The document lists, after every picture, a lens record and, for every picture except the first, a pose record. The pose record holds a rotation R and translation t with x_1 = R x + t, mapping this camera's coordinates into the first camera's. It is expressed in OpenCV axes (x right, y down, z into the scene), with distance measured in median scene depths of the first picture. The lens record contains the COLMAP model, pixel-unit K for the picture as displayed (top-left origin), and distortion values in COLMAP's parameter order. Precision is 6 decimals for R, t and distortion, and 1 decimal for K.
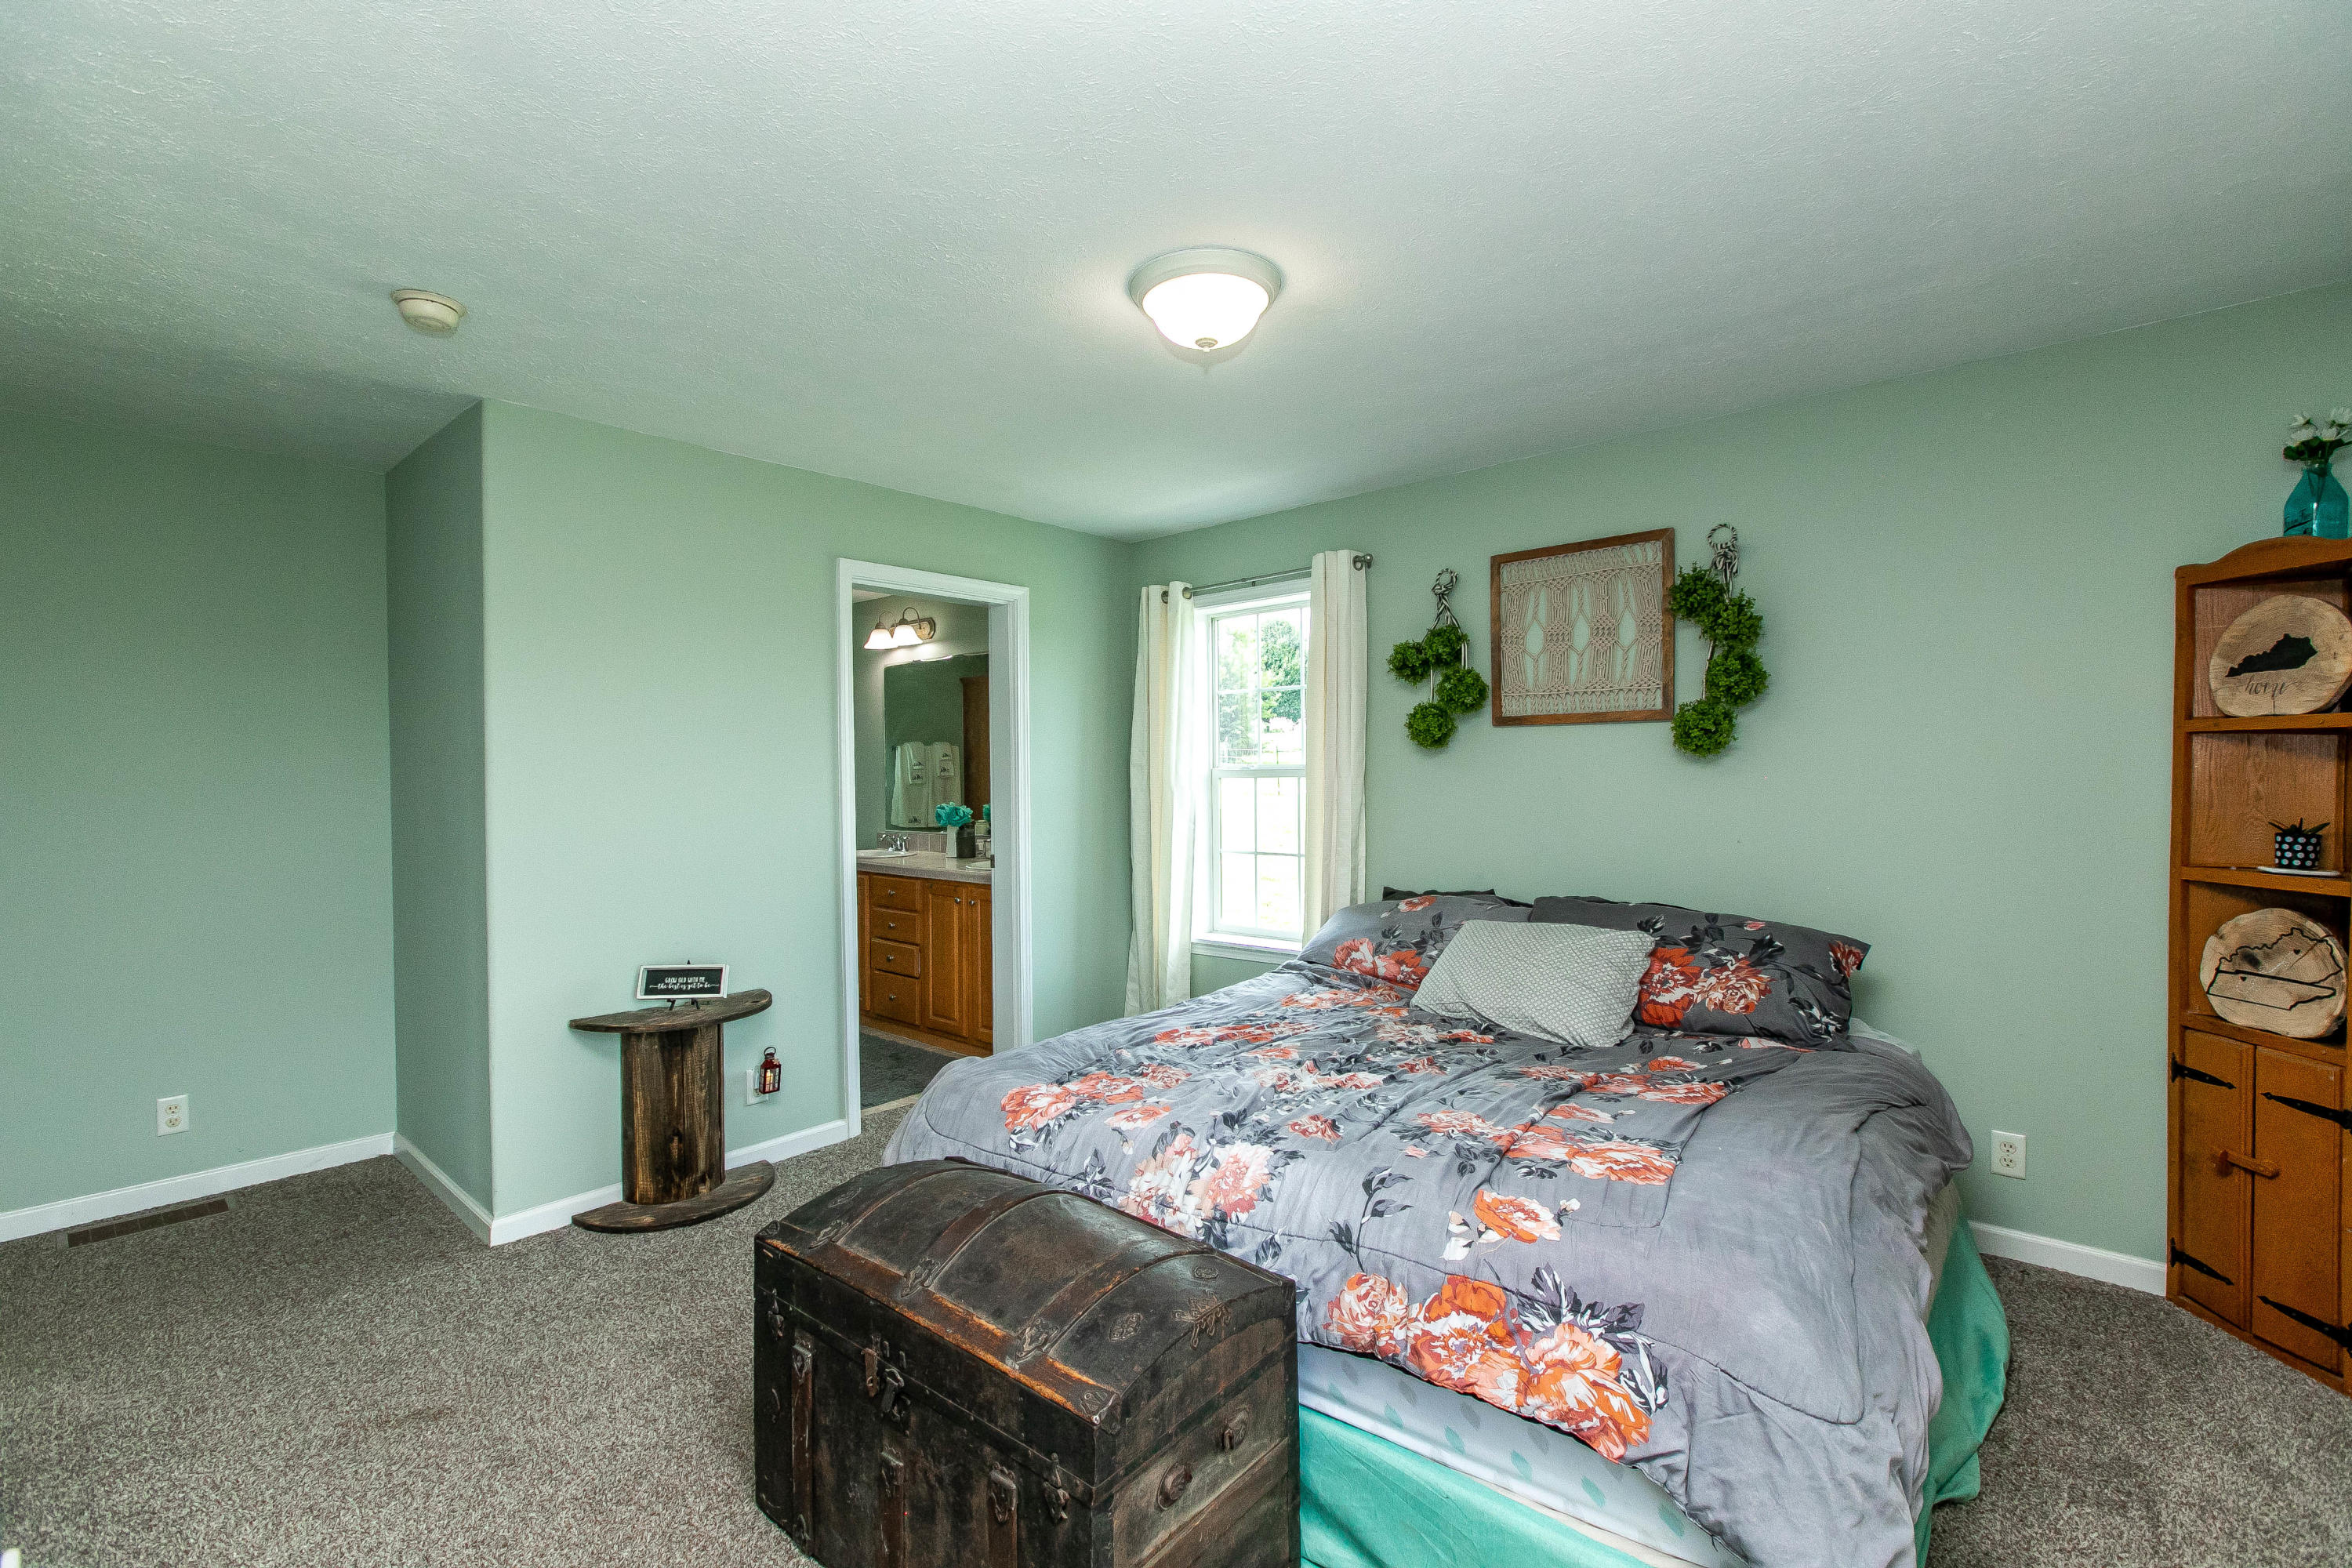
lens RADIAL K [[1061.7, 0, 1175.9], [0, 1061.7, 754.2], [0, 0, 1]] dist [0.000674, 0.000045]
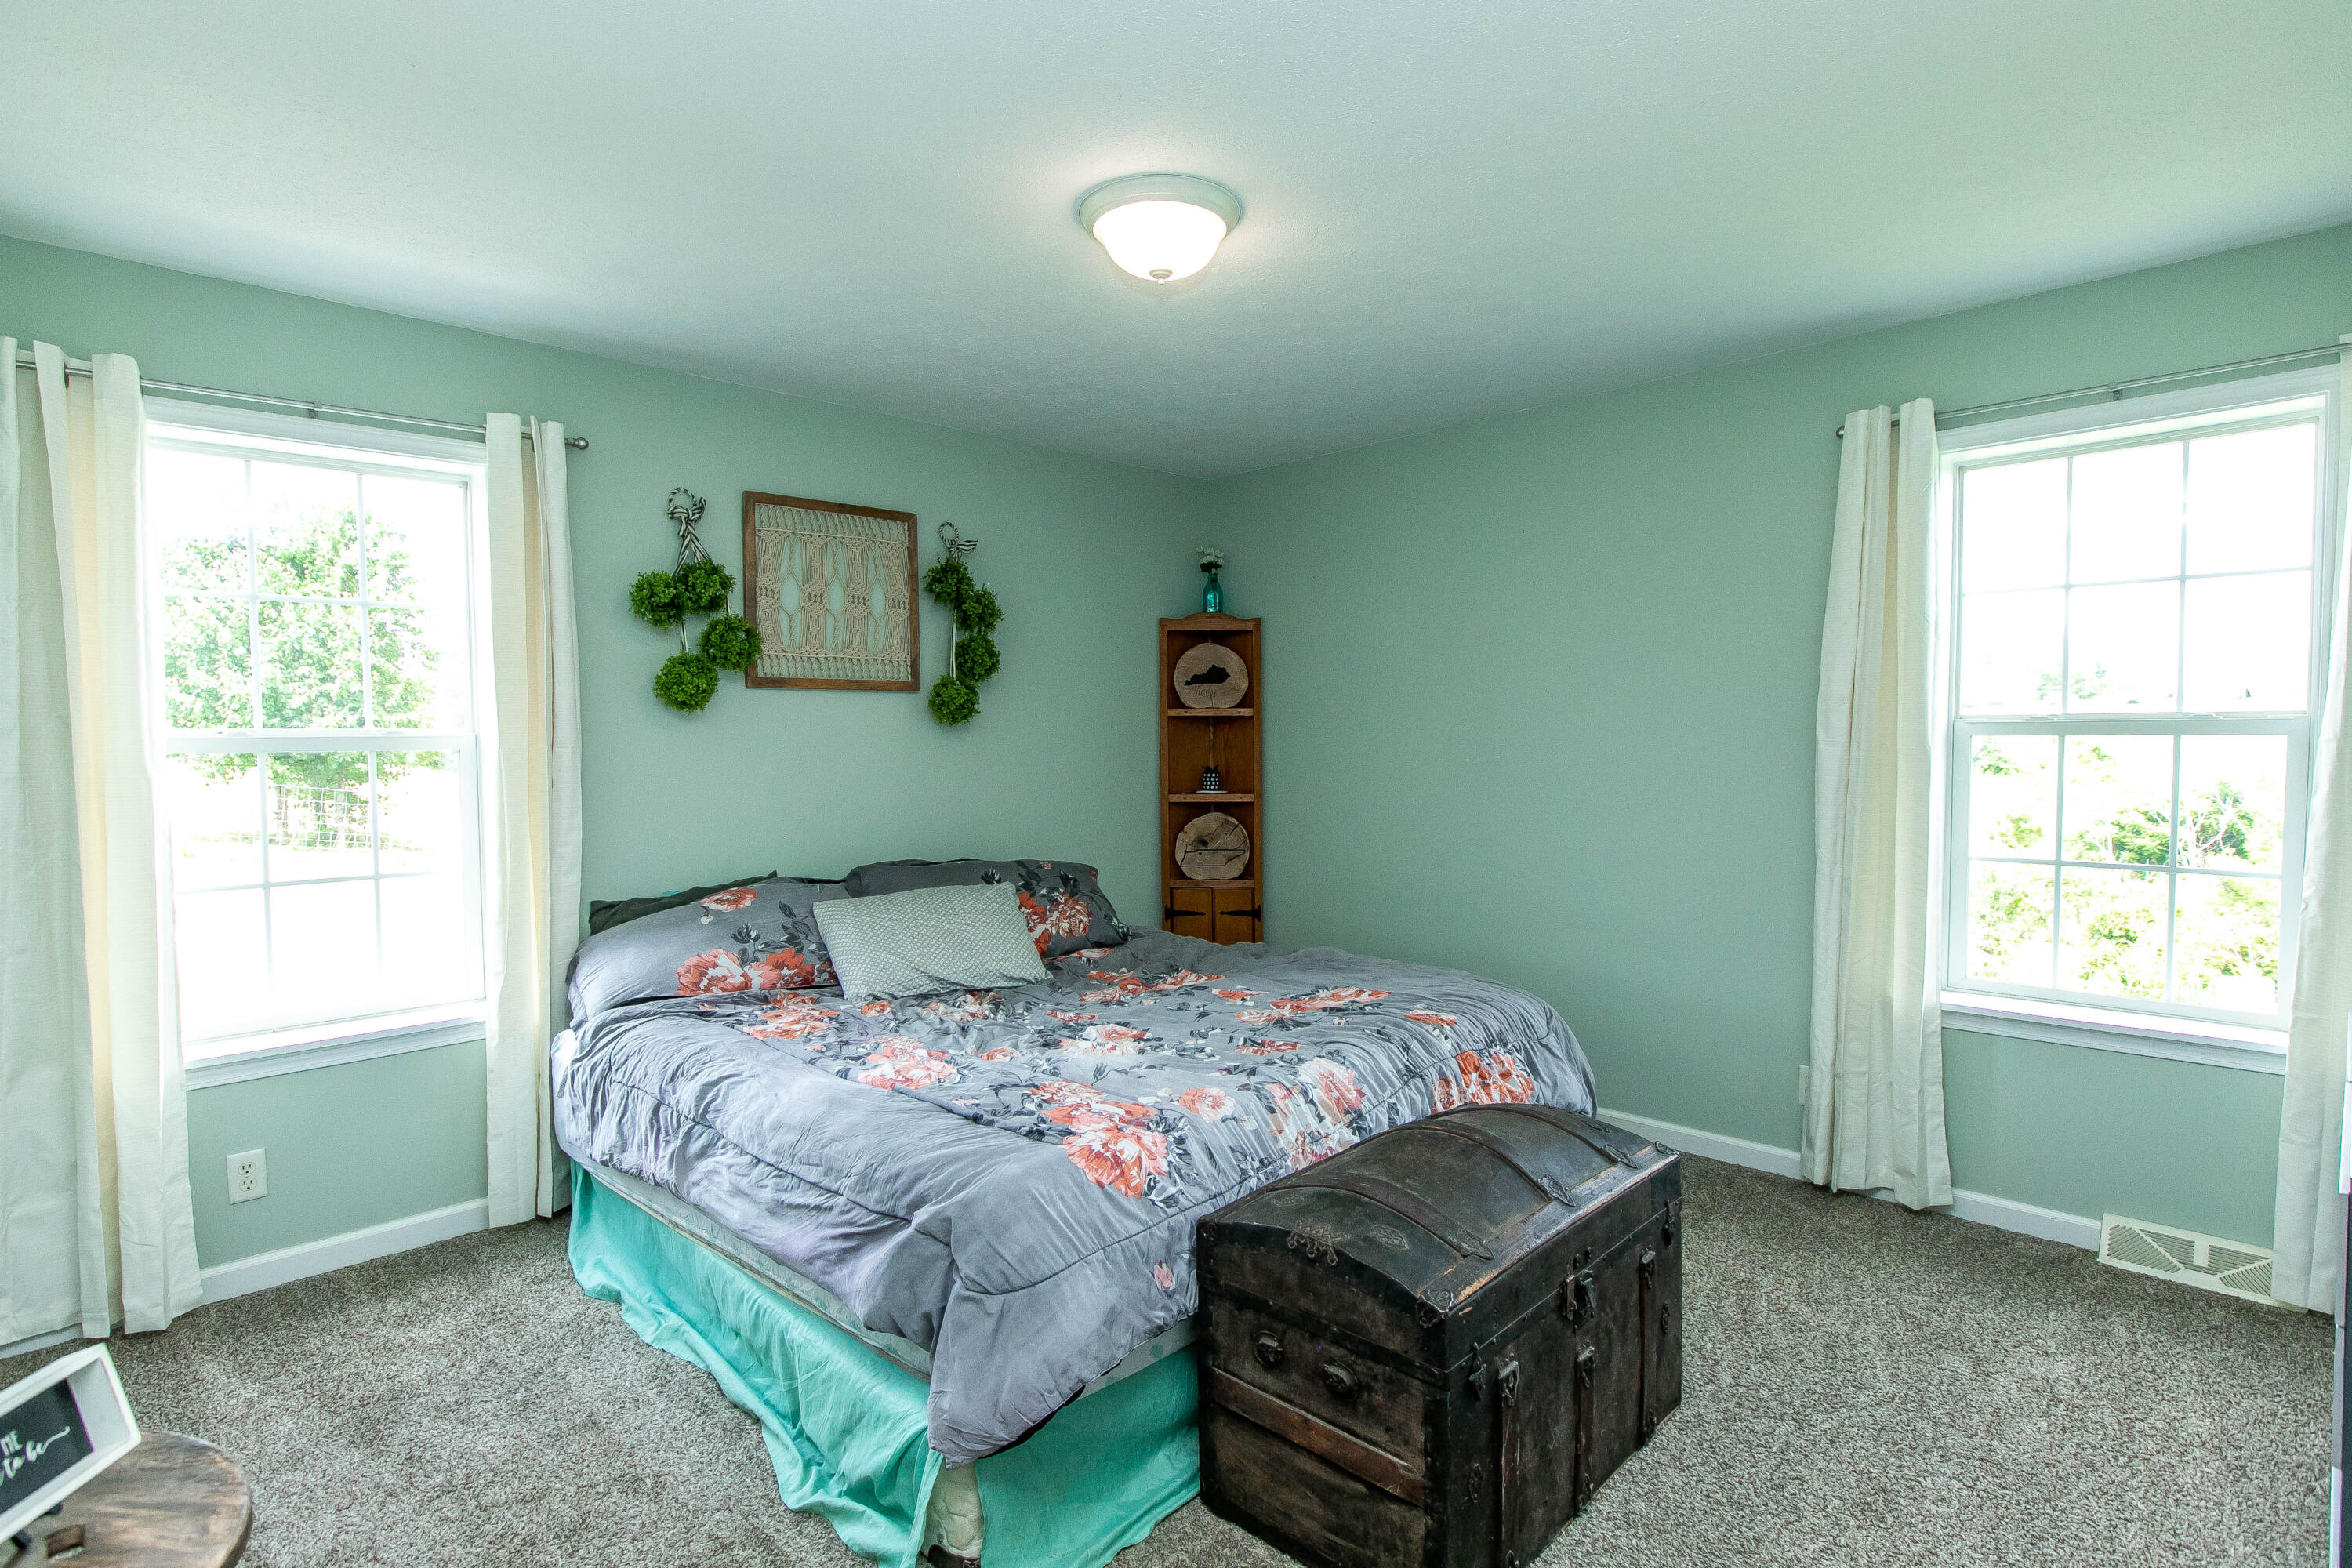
lens RADIAL K [[1188.7, 0, 1176.0], [0, 1188.7, 784.0], [0, 0, 1]] dist [-0.000269, 0.000000]
pose [[0.075542, -0.033403, 0.996583, -0.705088], [-0.011469, 0.999344, 0.034365, 0.016446], [-0.997077, -0.014026, 0.075109, 0.621239]]
